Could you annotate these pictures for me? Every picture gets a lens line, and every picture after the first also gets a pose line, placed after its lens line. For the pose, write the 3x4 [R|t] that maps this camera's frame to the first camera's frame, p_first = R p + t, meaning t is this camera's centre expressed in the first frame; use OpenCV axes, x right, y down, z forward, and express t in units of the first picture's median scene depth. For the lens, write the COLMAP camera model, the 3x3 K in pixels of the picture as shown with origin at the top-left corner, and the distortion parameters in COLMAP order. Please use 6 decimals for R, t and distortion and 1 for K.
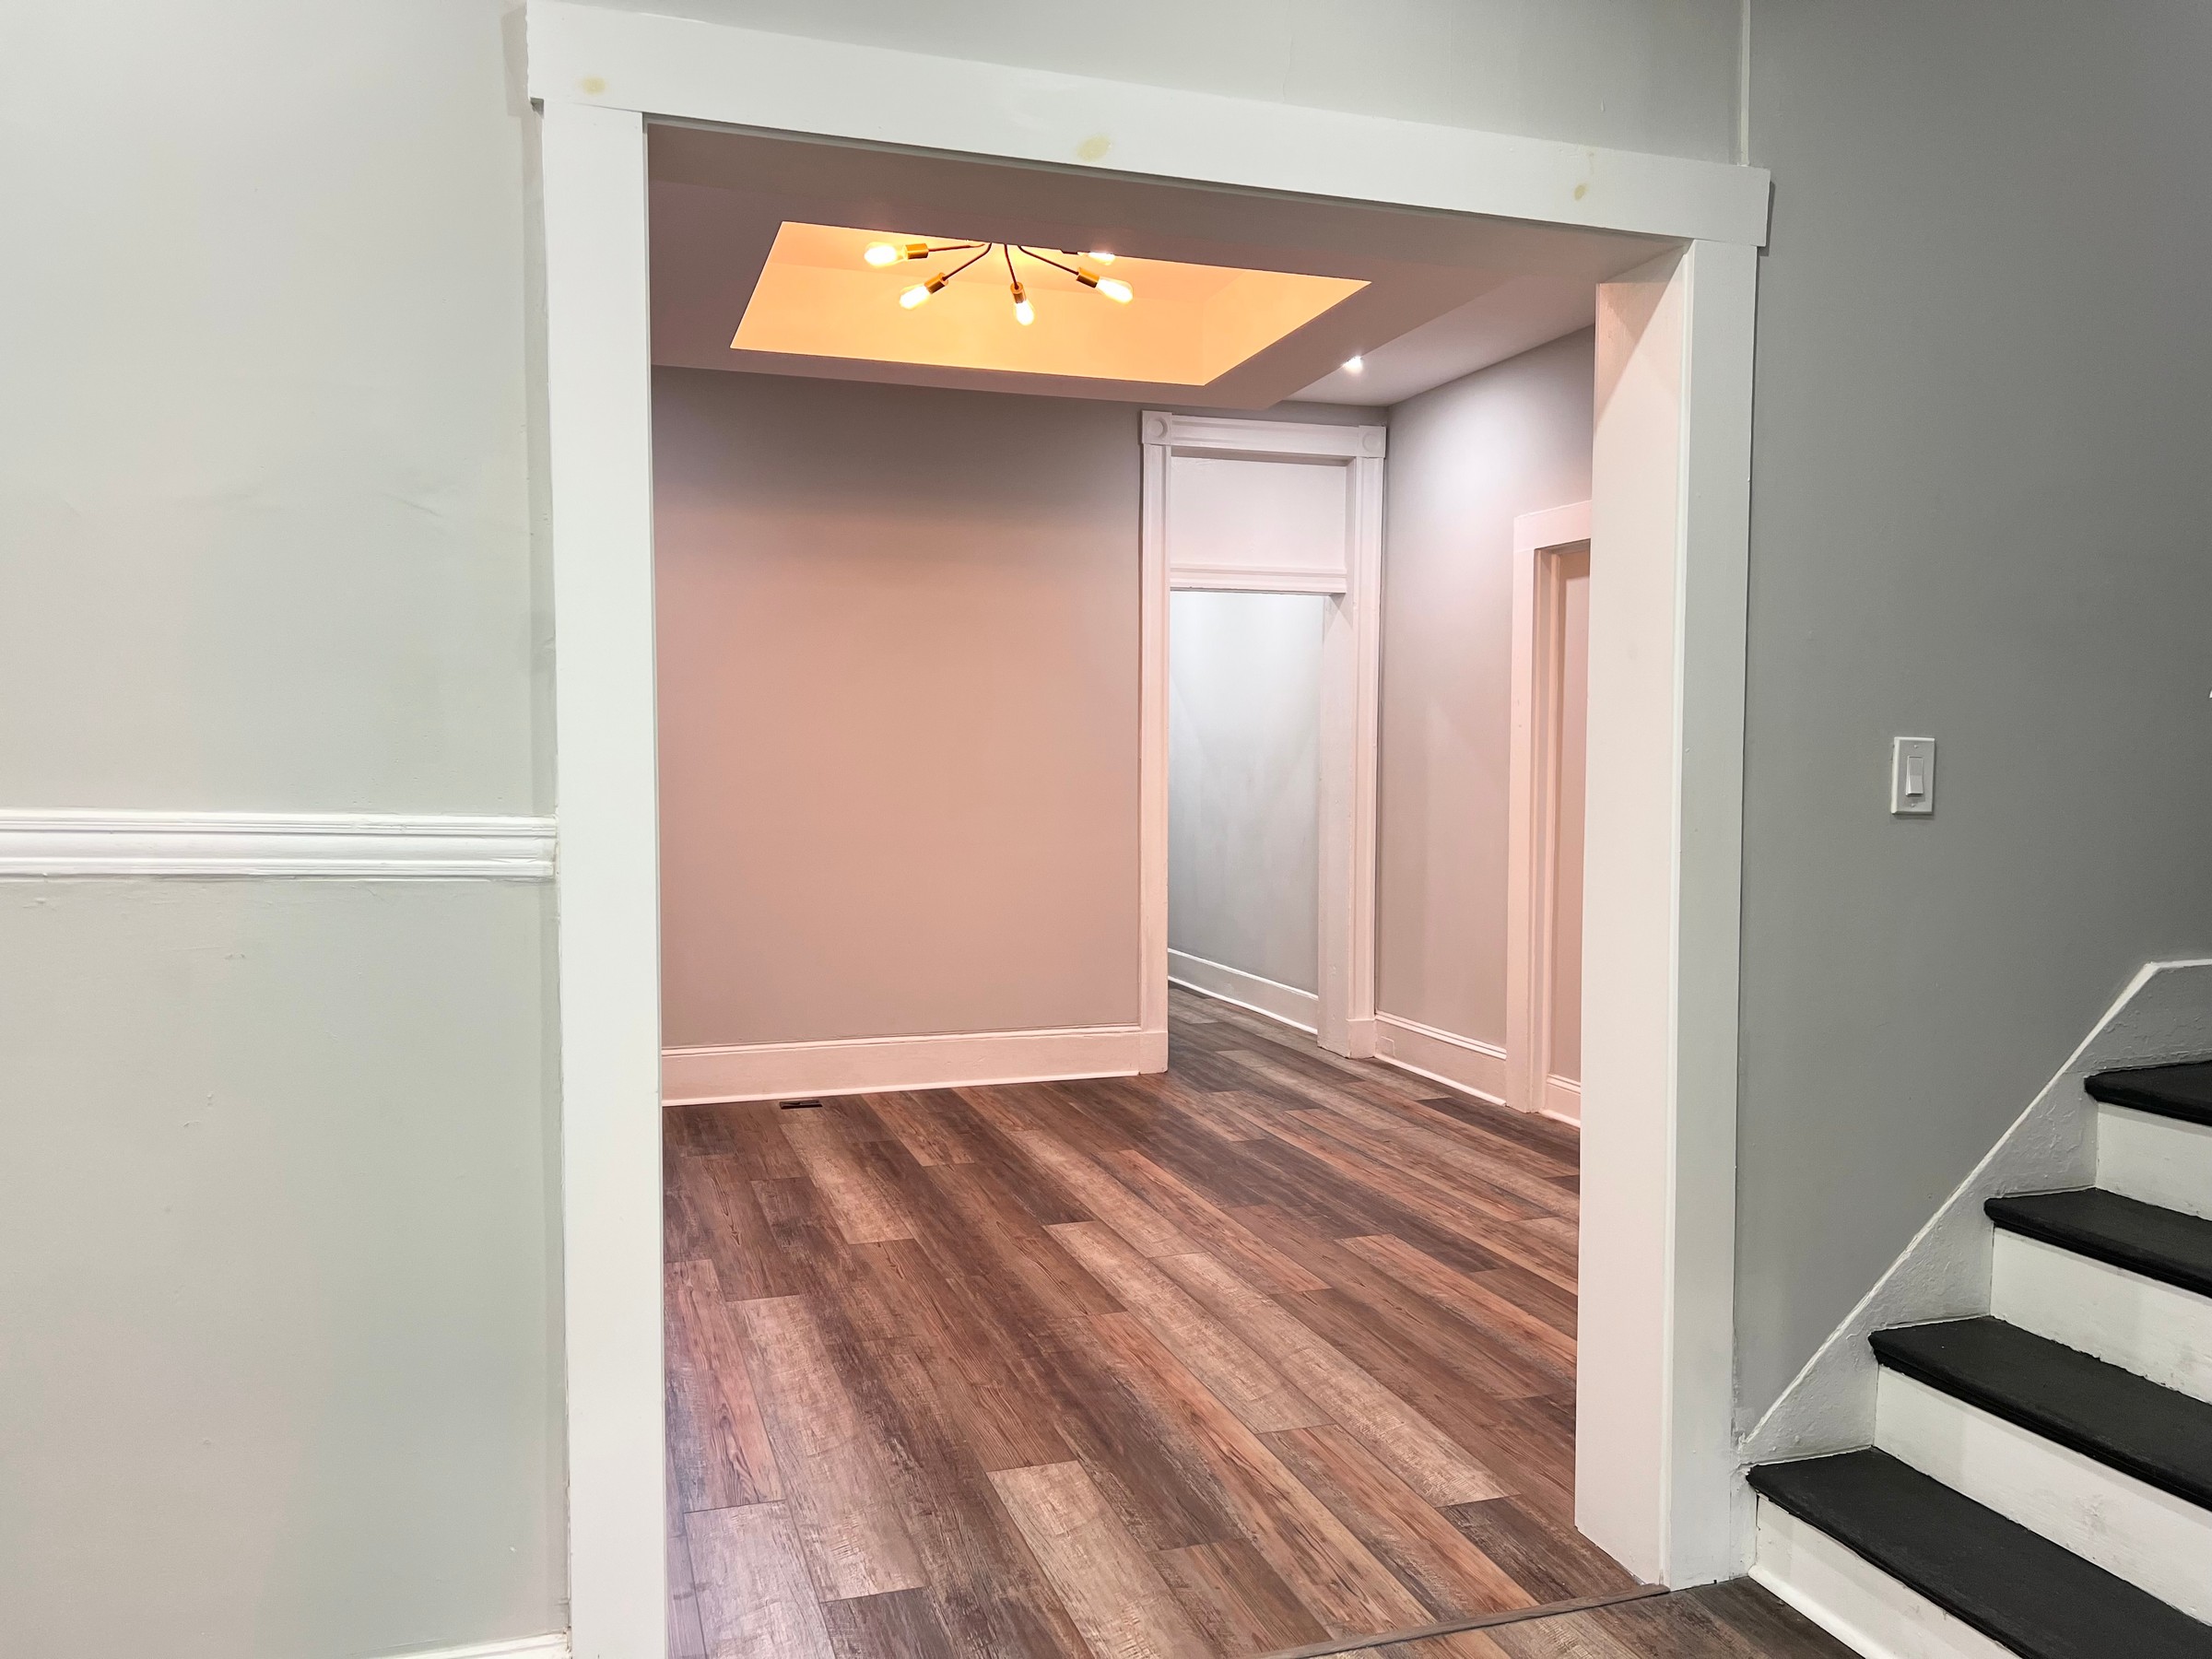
lens RADIAL K [[1651.5, 0, 1104.6], [0, 1651.5, 830.9], [0, 0, 1]] dist [0.011787, -0.004453]
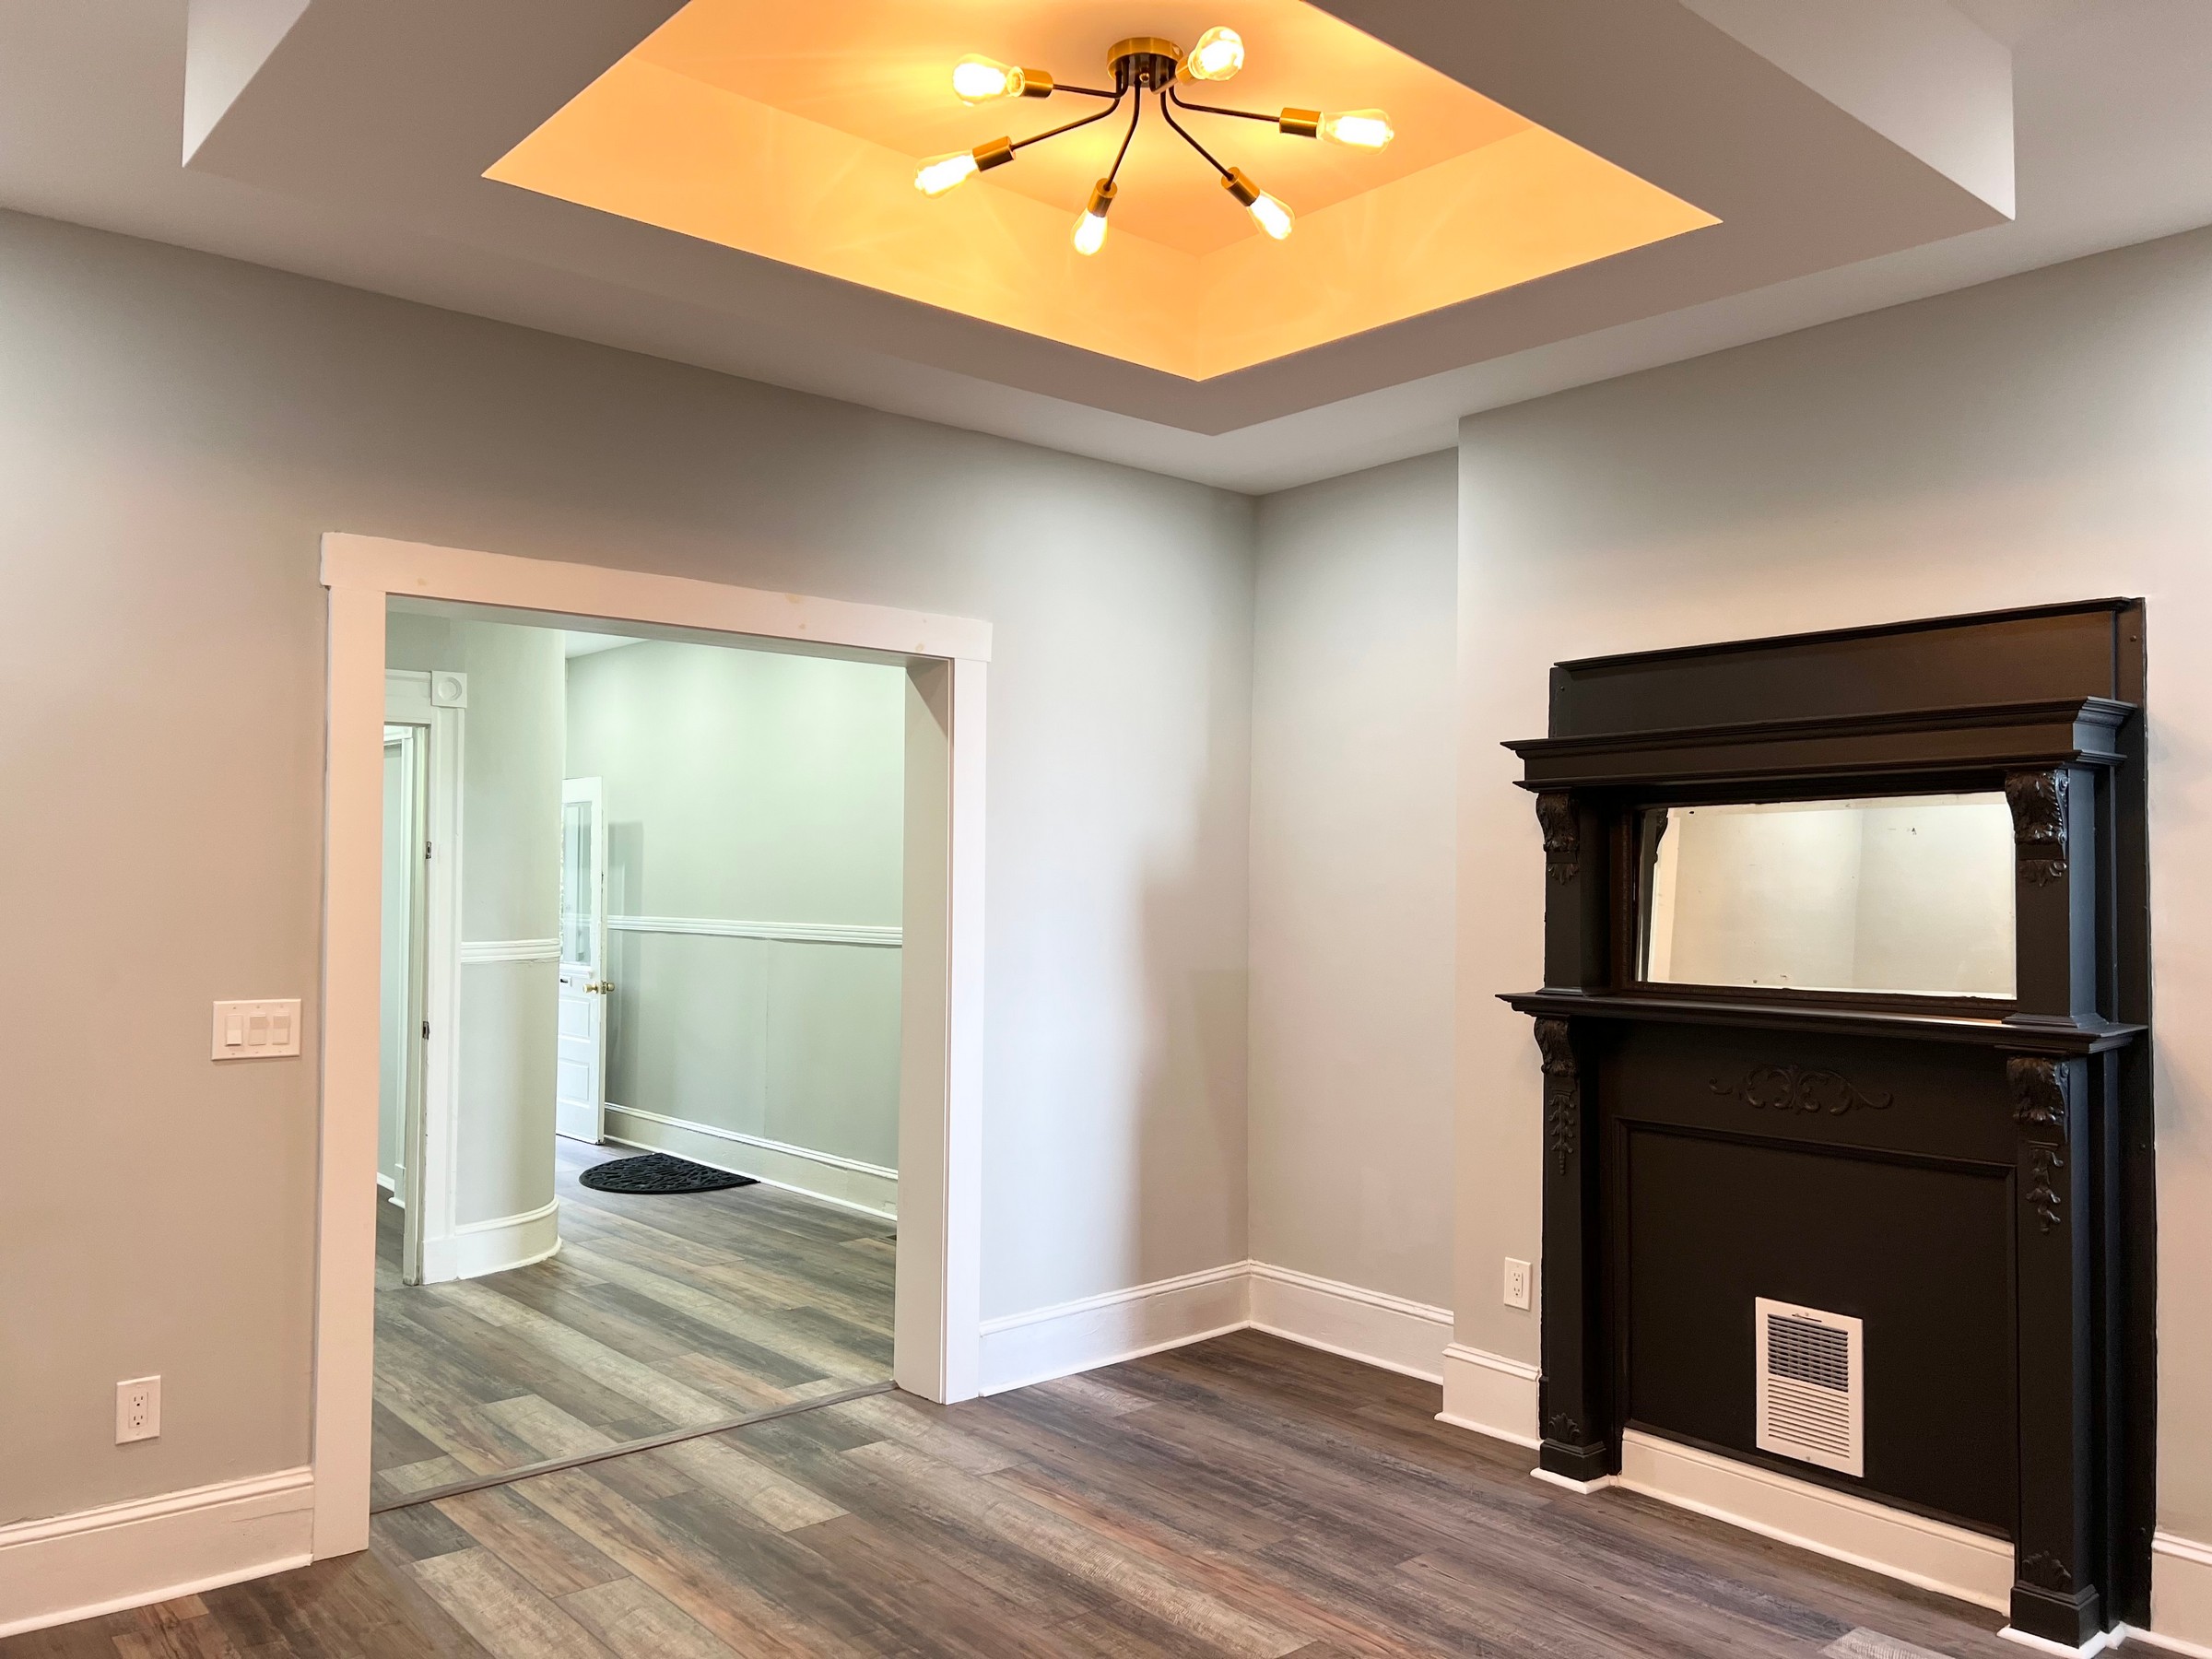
lens RADIAL K [[1651.5, 0, 1107.4], [0, 1651.5, 835.5], [0, 0, 1]] dist [0.011787, -0.004453]
pose [[-0.923500, -0.021816, -0.382978, 0.232473], [-0.029492, 0.999464, 0.014181, -0.146207], [0.382463, 0.024391, -0.923649, 2.132211]]
